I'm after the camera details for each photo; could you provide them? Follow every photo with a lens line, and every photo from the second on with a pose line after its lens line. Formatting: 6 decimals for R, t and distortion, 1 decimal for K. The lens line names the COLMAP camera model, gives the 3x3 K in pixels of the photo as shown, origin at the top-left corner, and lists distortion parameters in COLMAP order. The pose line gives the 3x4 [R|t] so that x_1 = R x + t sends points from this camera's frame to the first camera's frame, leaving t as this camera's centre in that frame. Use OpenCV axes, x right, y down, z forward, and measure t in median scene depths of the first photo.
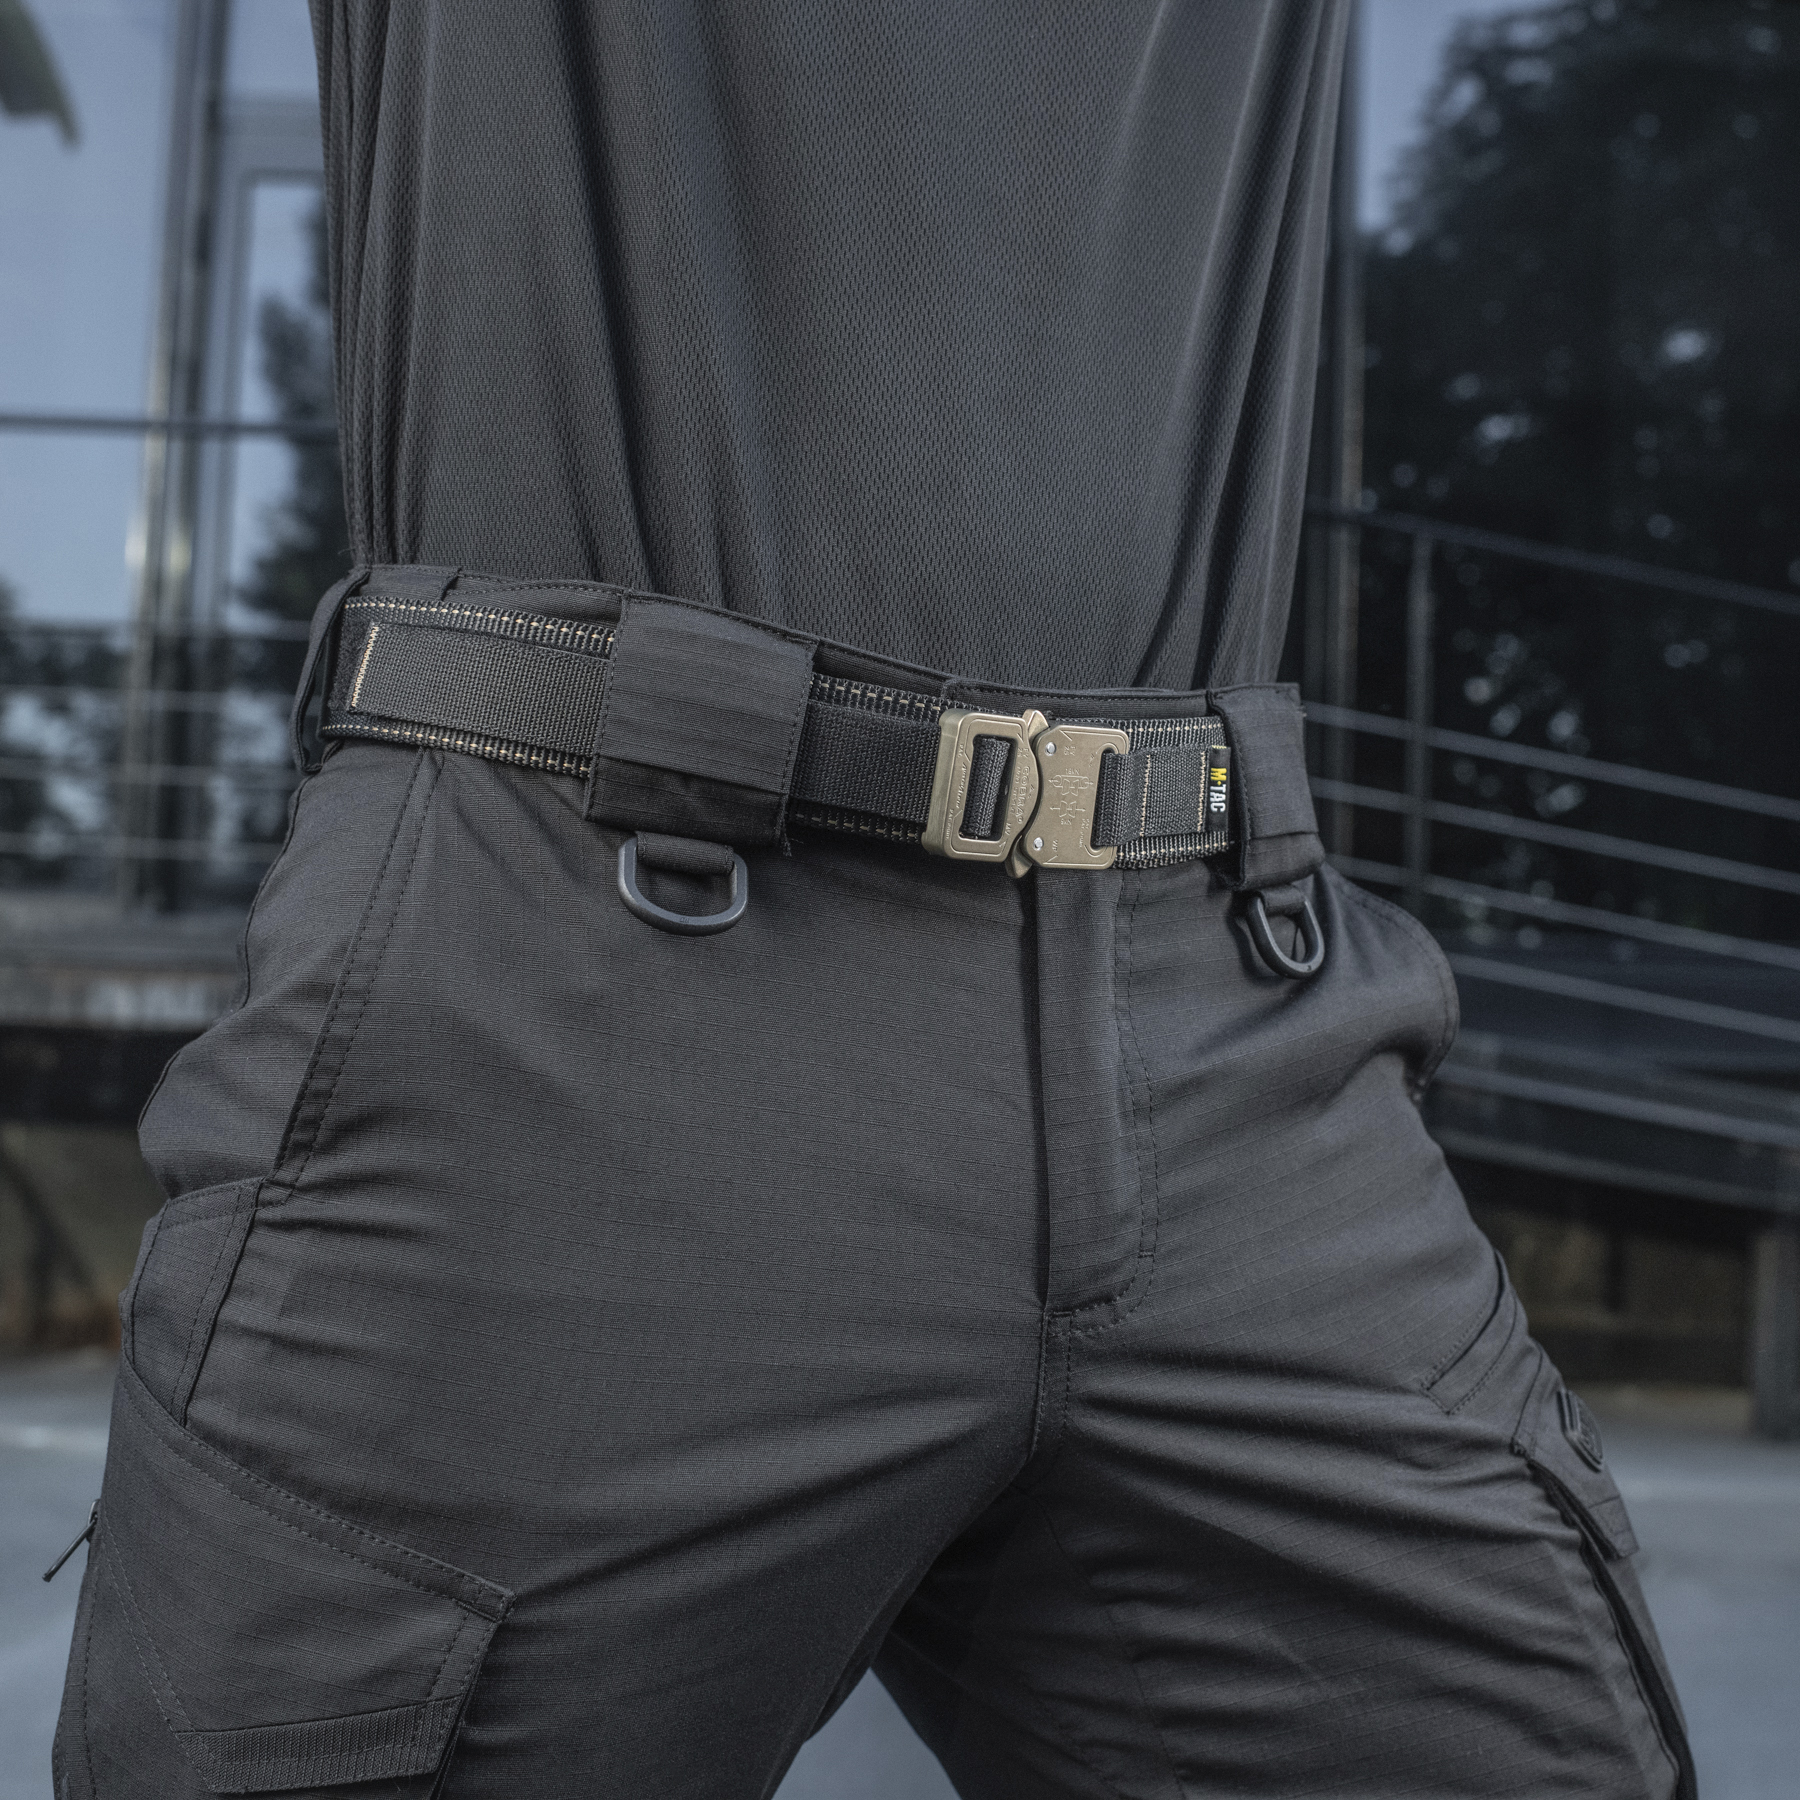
lens RADIAL K [[2880.1, 0, 900.0], [0, 2880.1, 900.0], [0, 0, 1]] dist [-0.161232, 0.016195]
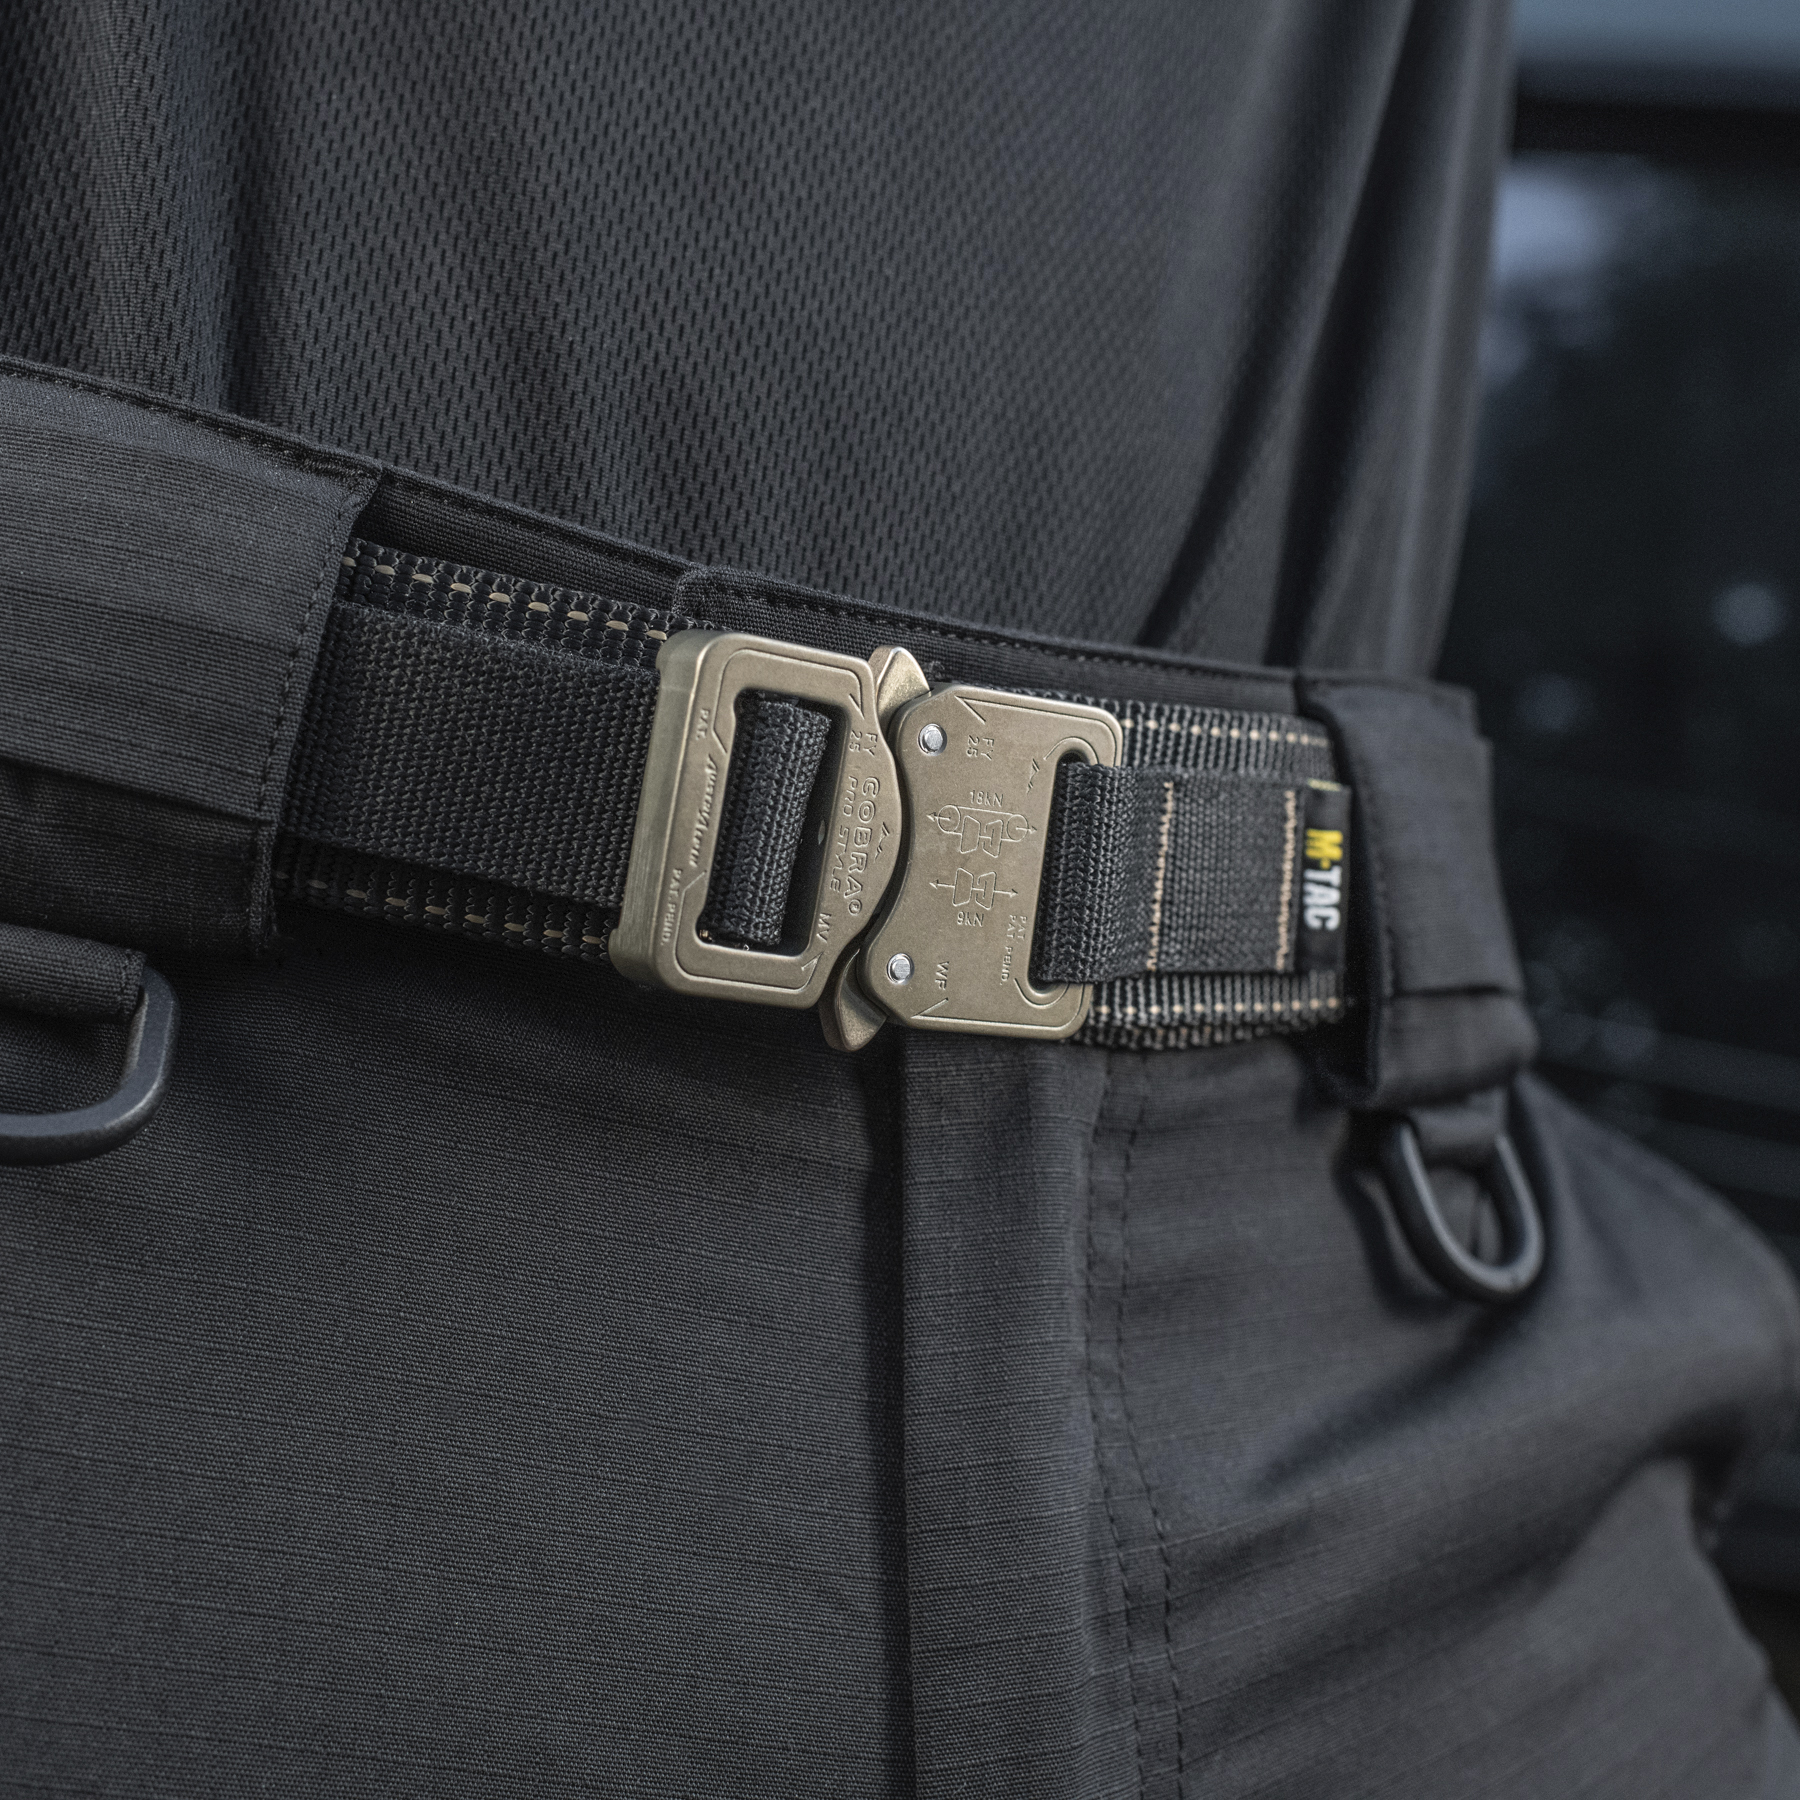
lens RADIAL K [[2880.1, 0, 900.0], [0, 2880.1, 900.0], [0, 0, 1]] dist [-0.161232, 0.016195]
pose [[0.999859, 0.015671, -0.006100, 0.049895], [-0.016250, 0.993708, -0.110814, 0.016476], [0.004325, 0.110898, 0.993822, 0.582717]]
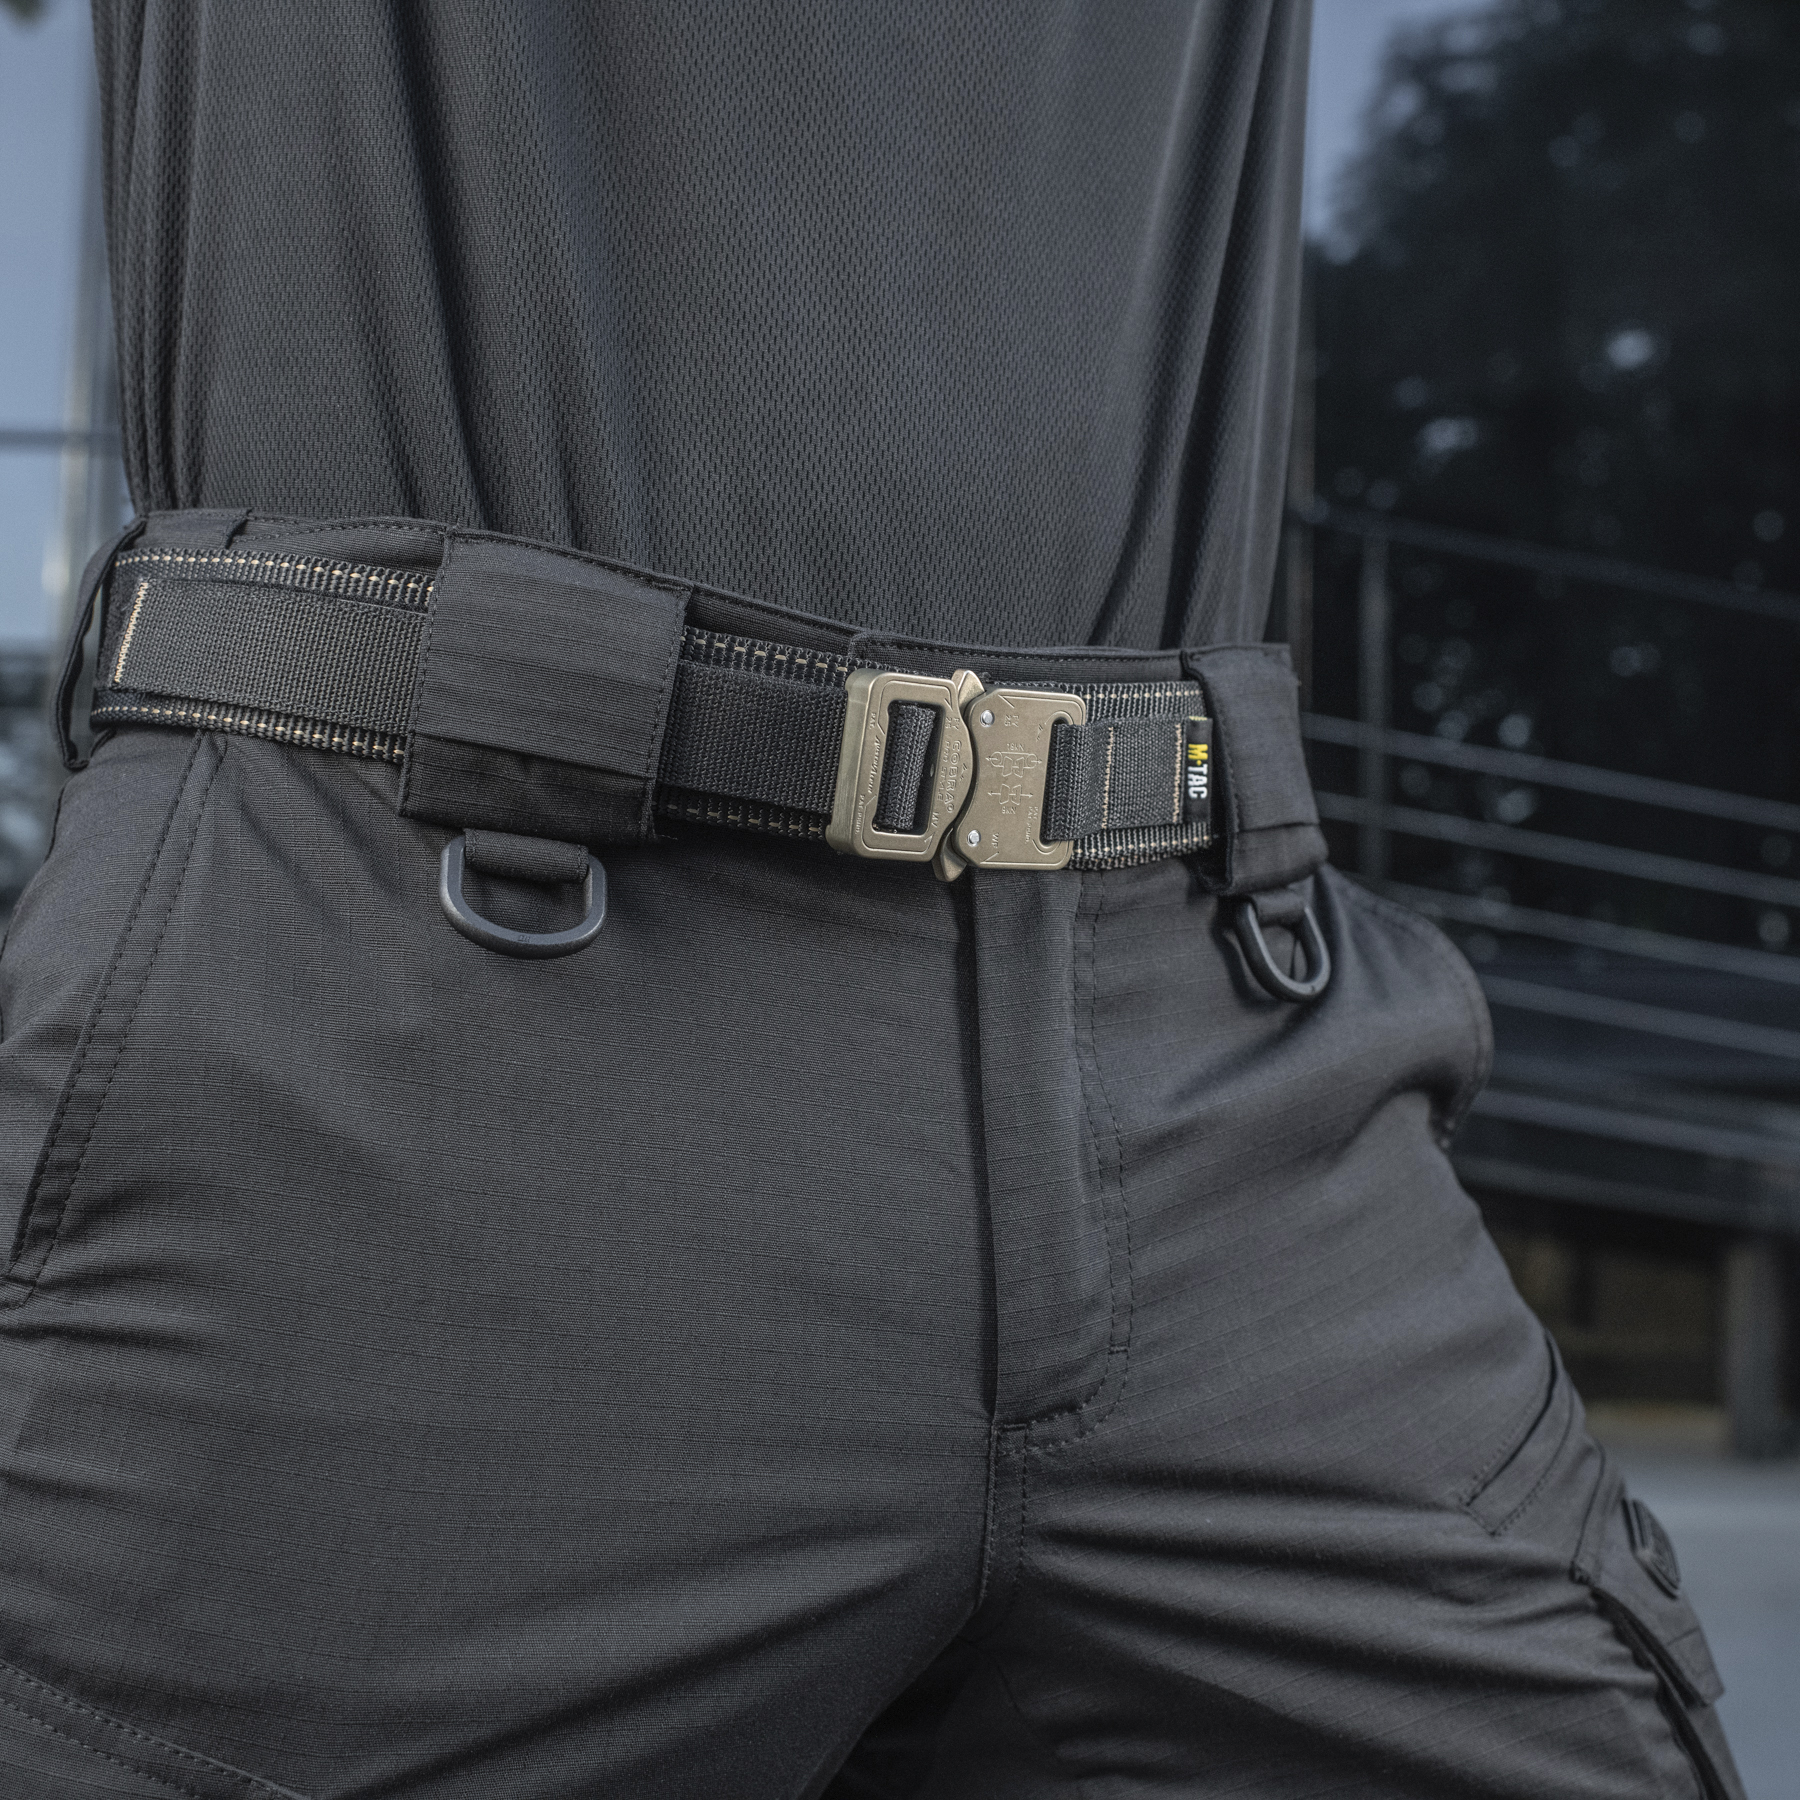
lens RADIAL K [[2773.5, 0, 861.6], [0, 2773.5, 891.1], [0, 0, 1]] dist [-0.201905, 0.097264]
pose [[0.999838, -0.017101, -0.005572, 0.020815], [0.016990, 0.999669, -0.019317, 0.009373], [0.005900, 0.019219, 0.999798, 0.232549]]
